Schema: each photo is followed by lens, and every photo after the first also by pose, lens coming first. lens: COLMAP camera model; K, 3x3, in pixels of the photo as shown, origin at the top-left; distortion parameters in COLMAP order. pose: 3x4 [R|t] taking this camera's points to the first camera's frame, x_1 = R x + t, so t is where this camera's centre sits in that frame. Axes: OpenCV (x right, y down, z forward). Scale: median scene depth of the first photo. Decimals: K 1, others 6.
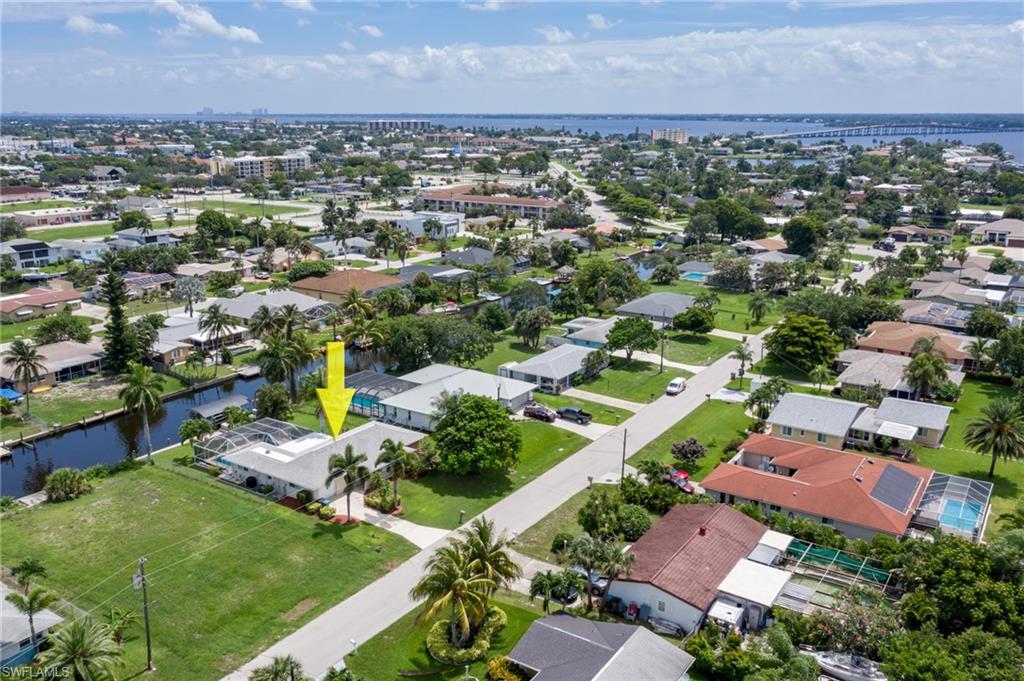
lens RADIAL K [[813.8, 0, 483.2], [0, 813.8, 338.6], [0, 0, 1]] dist [-0.011883, 0.009258]
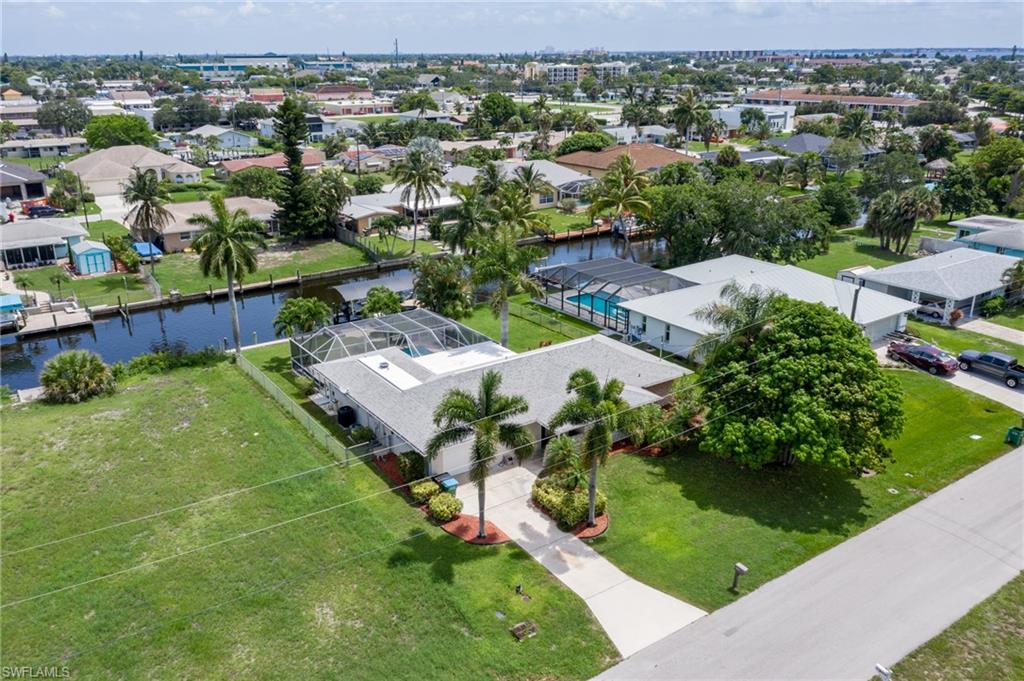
lens RADIAL K [[813.8, 0, 483.2], [0, 813.8, 338.6], [0, 0, 1]] dist [-0.011883, 0.009258]
pose [[0.930152, 0.112809, -0.349417, -0.012113], [-0.079167, 0.990867, 0.109159, 0.046289], [0.358540, -0.073872, 0.930587, 0.423037]]
